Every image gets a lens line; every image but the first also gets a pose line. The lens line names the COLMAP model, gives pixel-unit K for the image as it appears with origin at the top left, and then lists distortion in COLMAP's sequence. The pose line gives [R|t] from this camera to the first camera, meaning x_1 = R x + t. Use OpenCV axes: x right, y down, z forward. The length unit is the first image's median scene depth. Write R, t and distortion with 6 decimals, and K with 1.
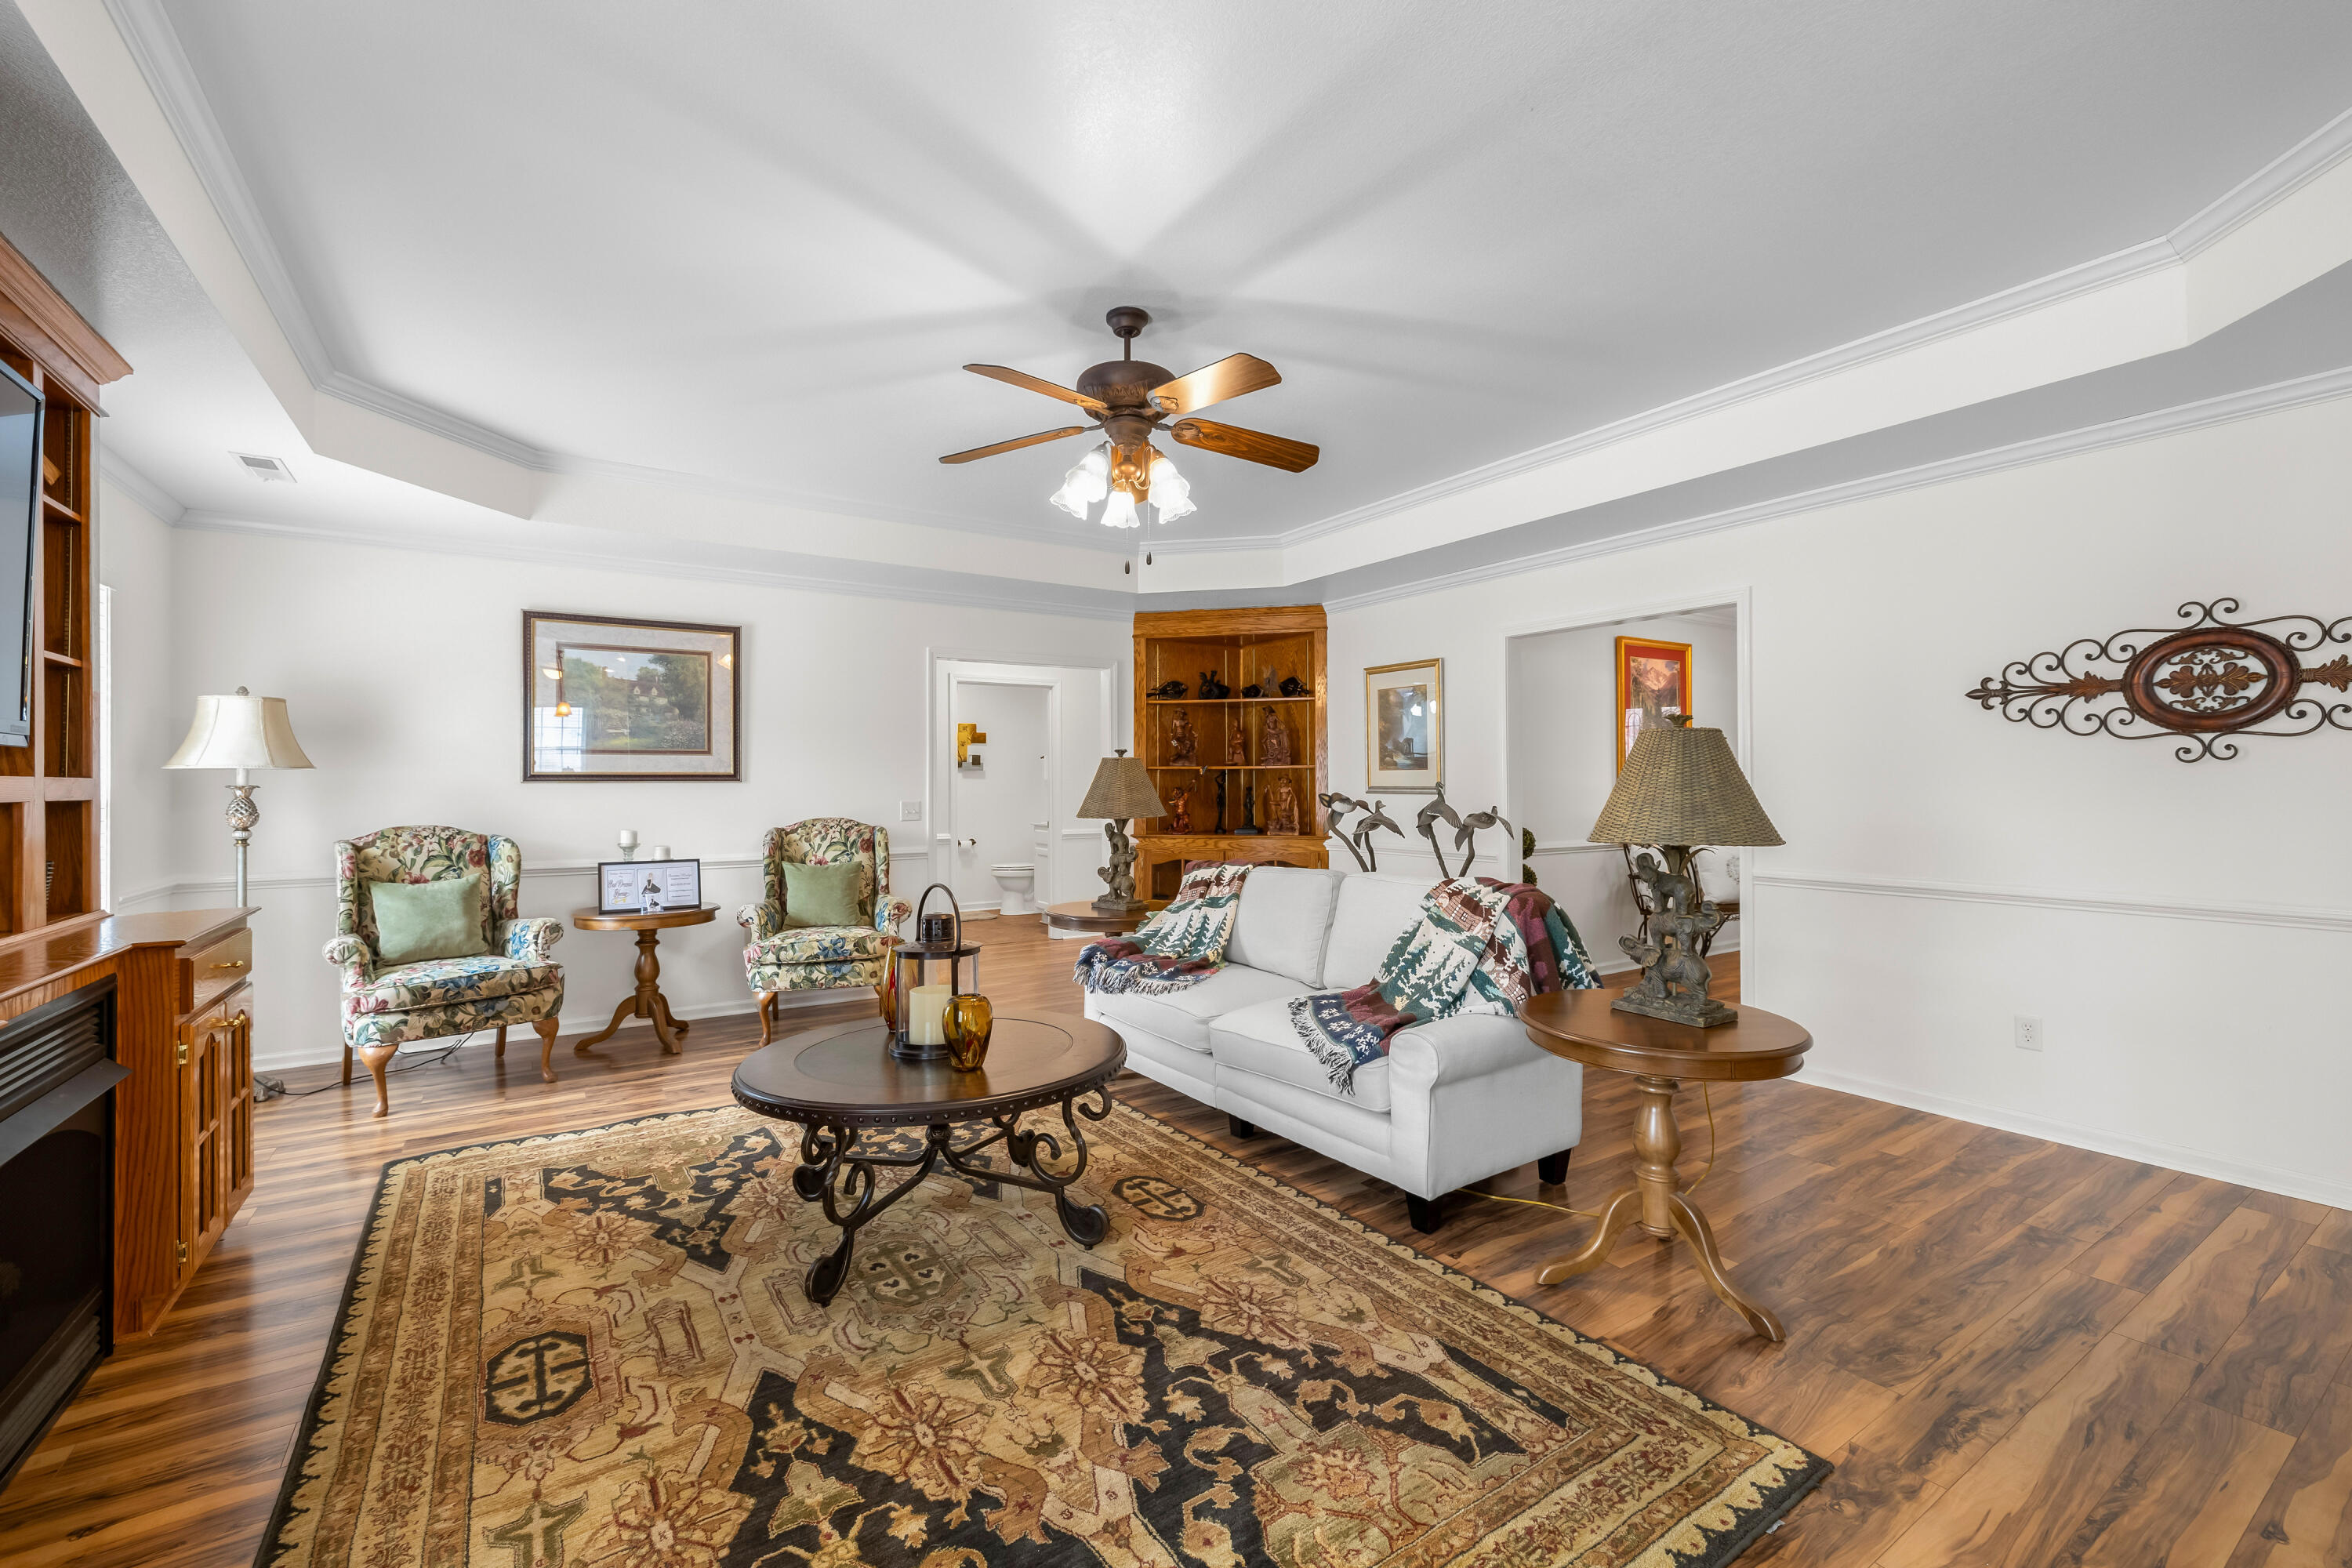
lens RADIAL K [[994.9, 0, 1177.0], [0, 994.9, 774.6], [0, 0, 1]] dist [-0.000028, 0.000405]
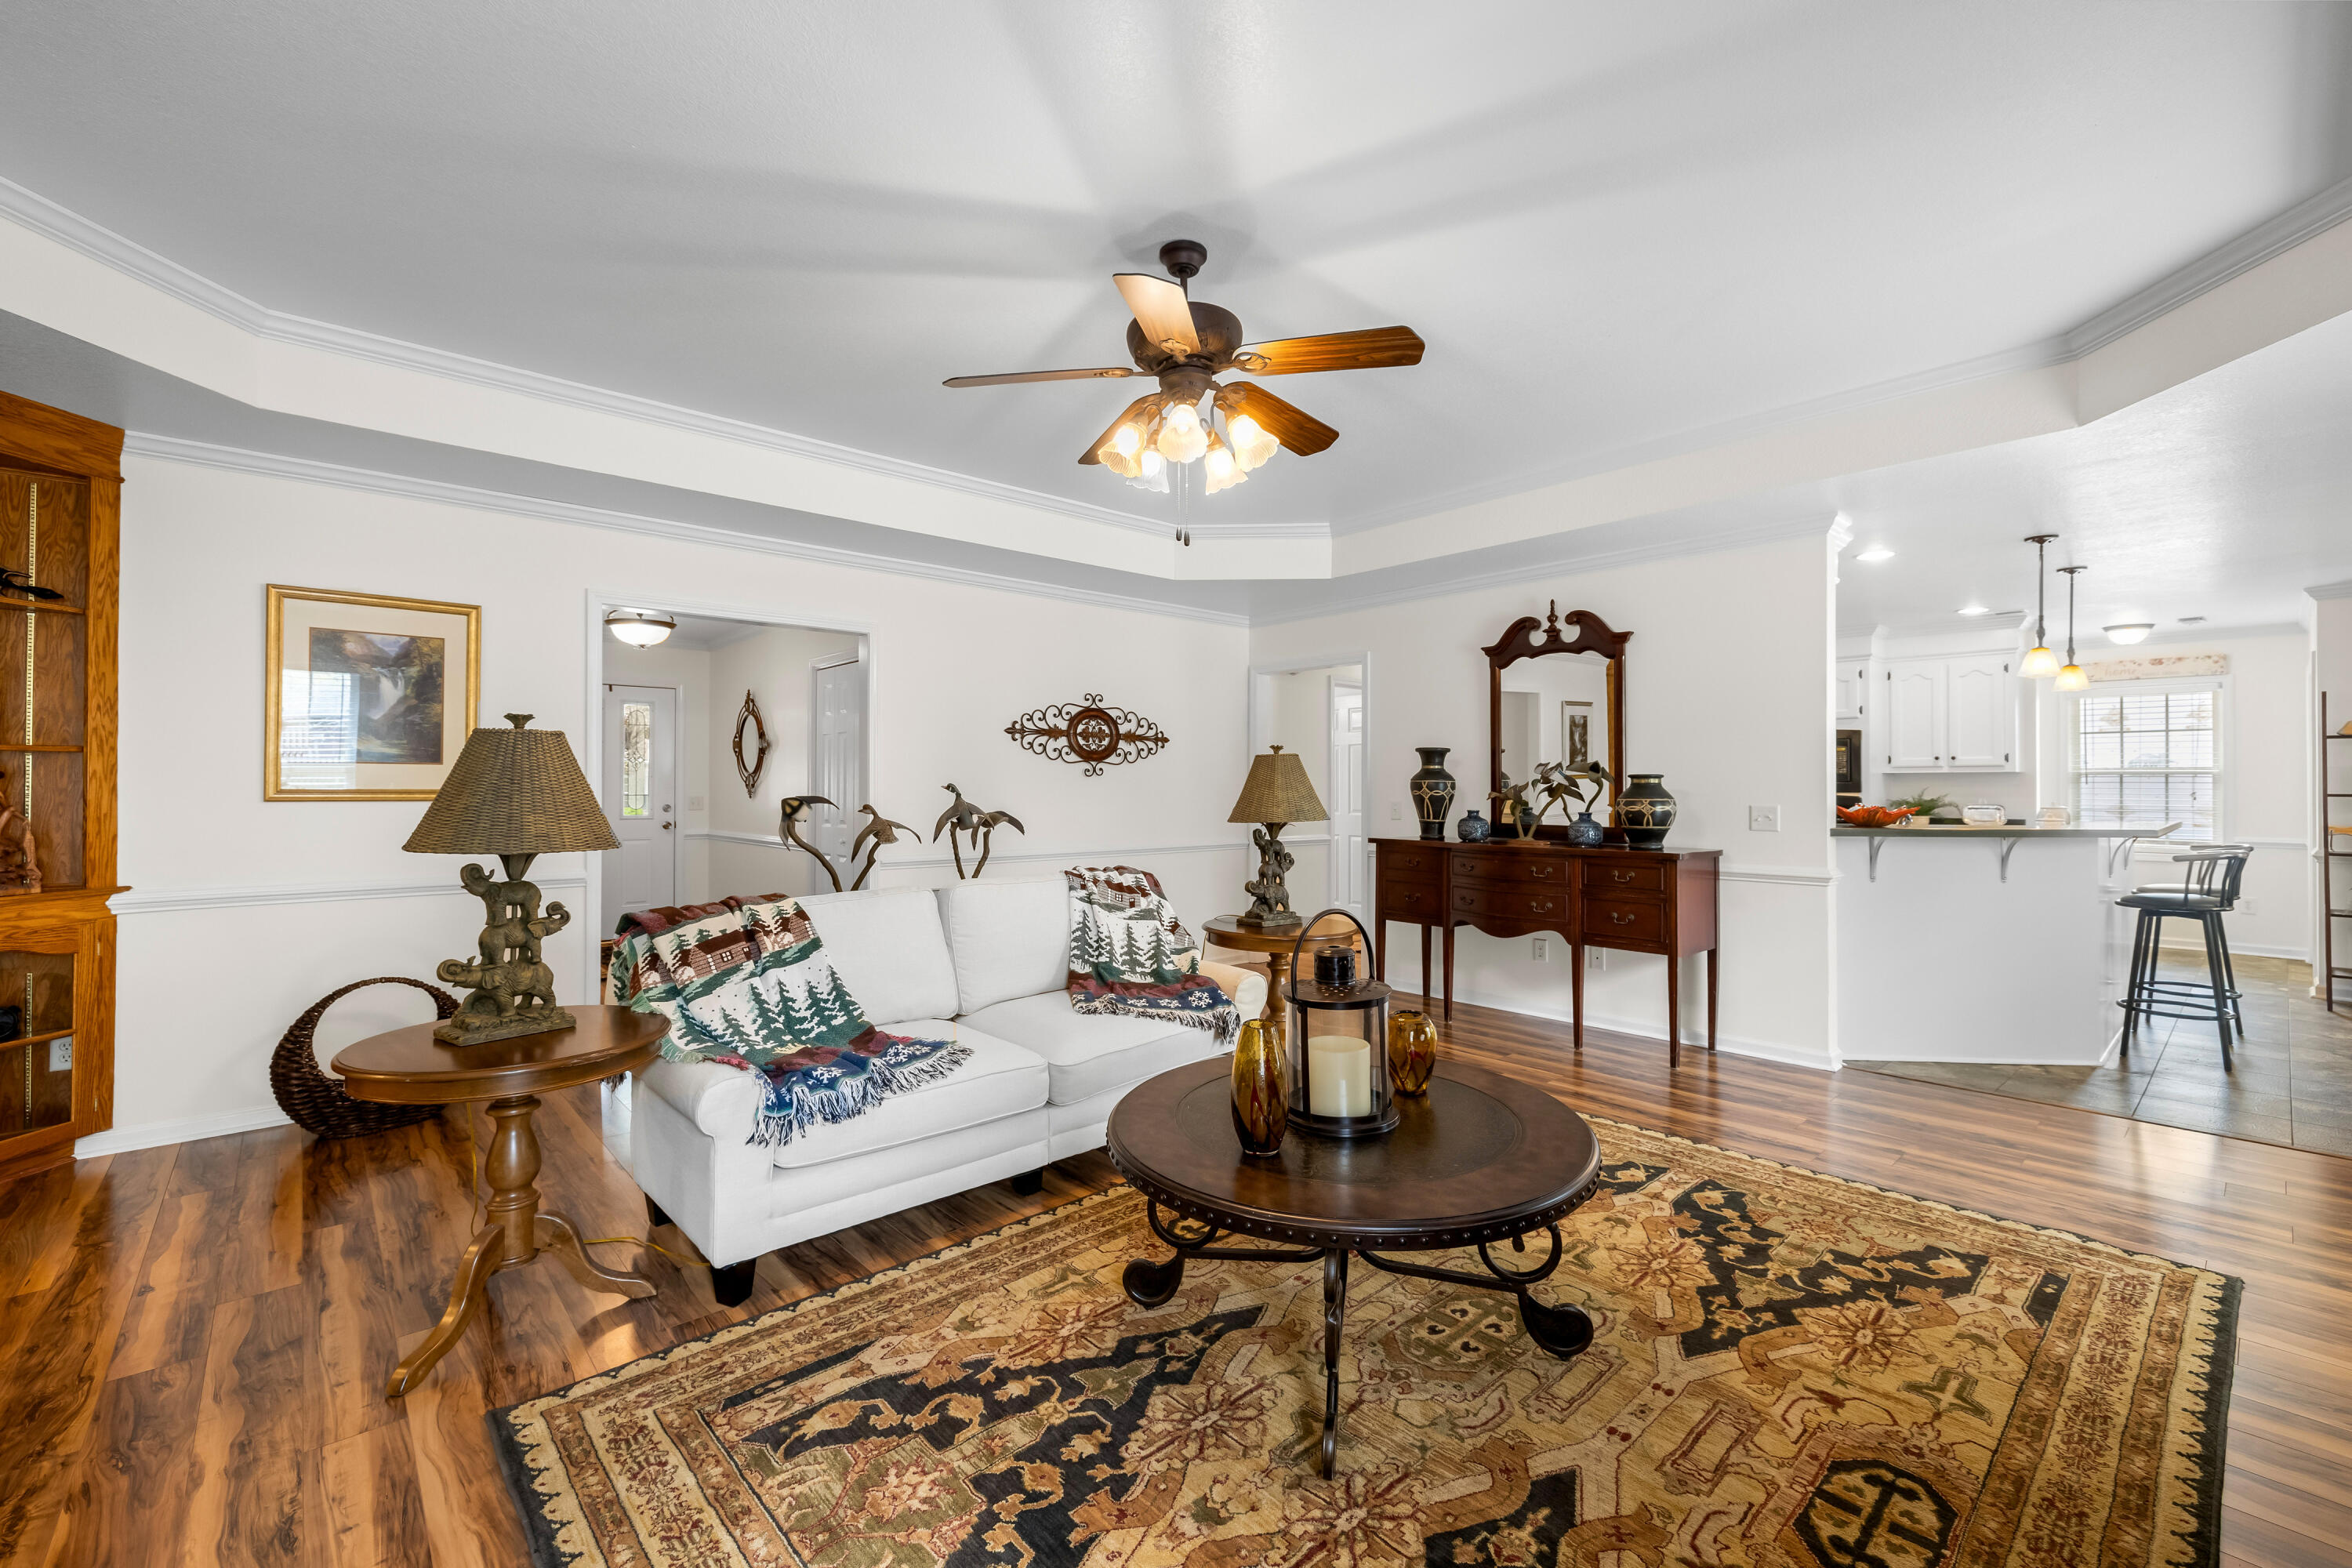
lens RADIAL K [[994.9, 0, 1170.9], [0, 994.9, 780.8], [0, 0, 1]] dist [-0.000028, 0.000405]
pose [[-0.155153, 0.009525, 0.987845, -0.942586], [-0.009469, 0.999893, -0.011129, 0.016585], [-0.987845, -0.011080, -0.155046, 1.181052]]
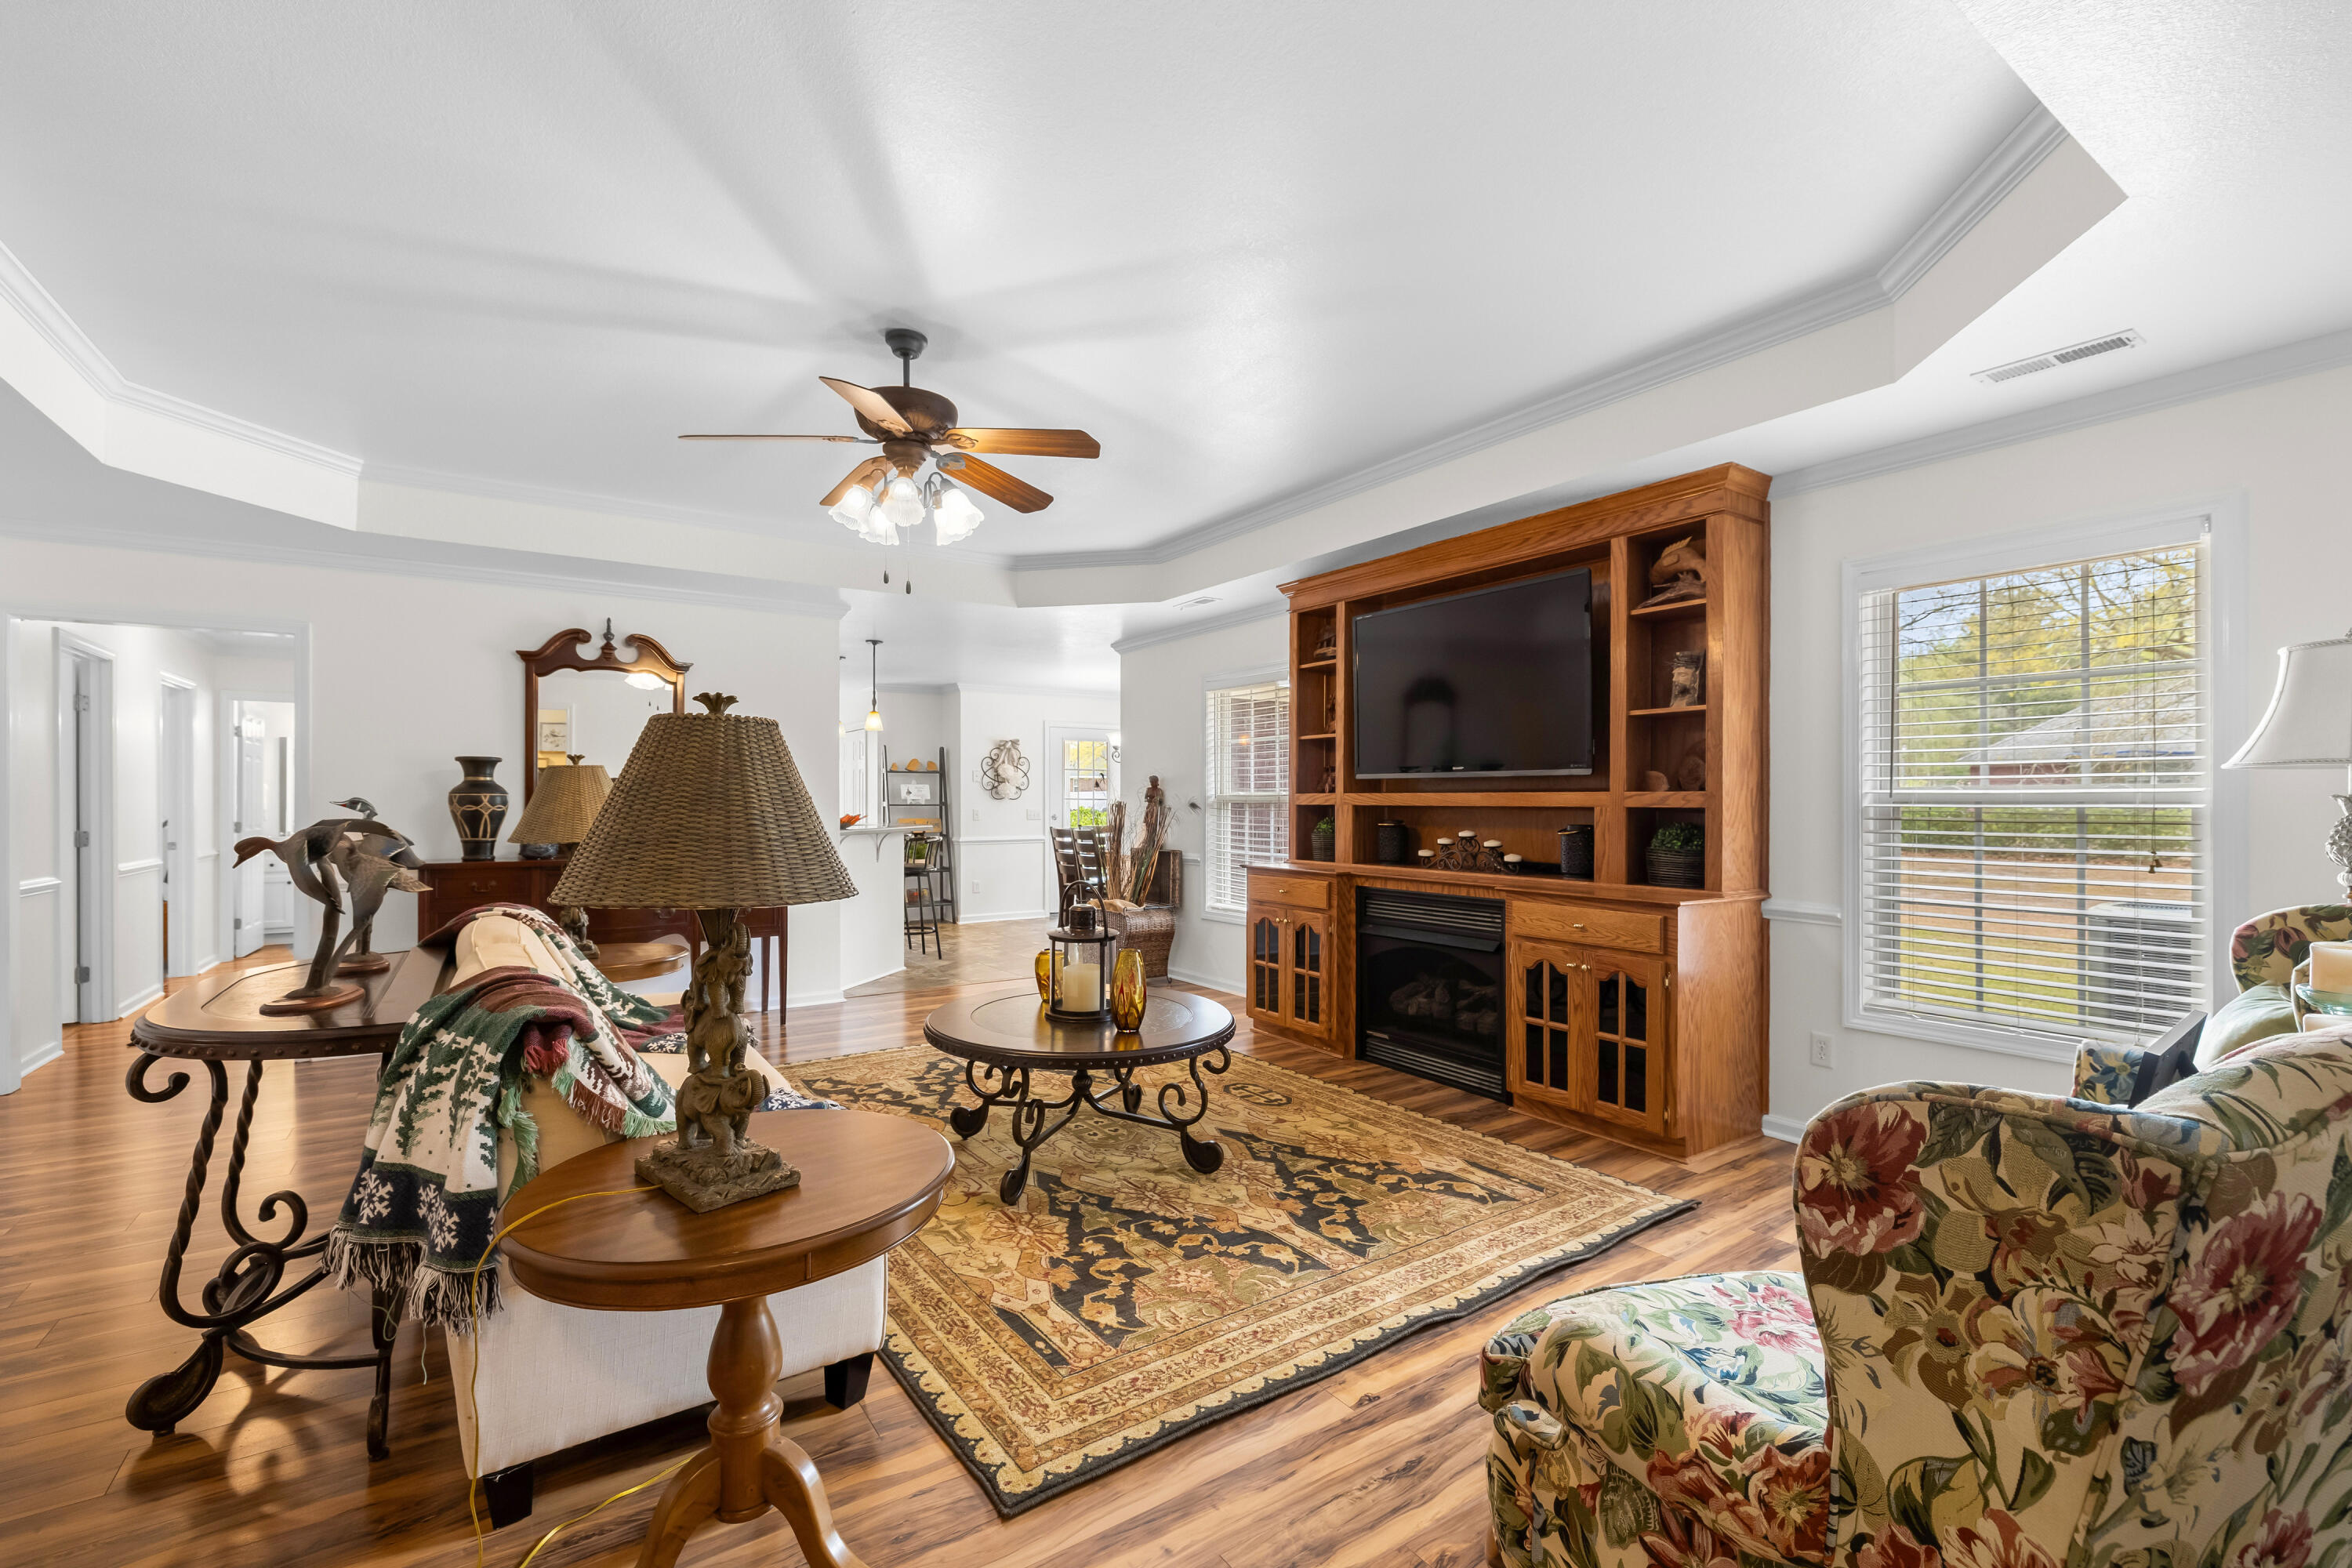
lens RADIAL K [[994.9, 0, 1215.3], [0, 994.9, 804.1], [0, 0, 1]] dist [-0.000028, 0.000405]
pose [[-0.998914, 0.004162, -0.046400, -0.325812], [0.004398, 0.999978, -0.004992, 0.020910], [0.046379, -0.005191, -0.998910, 2.092354]]
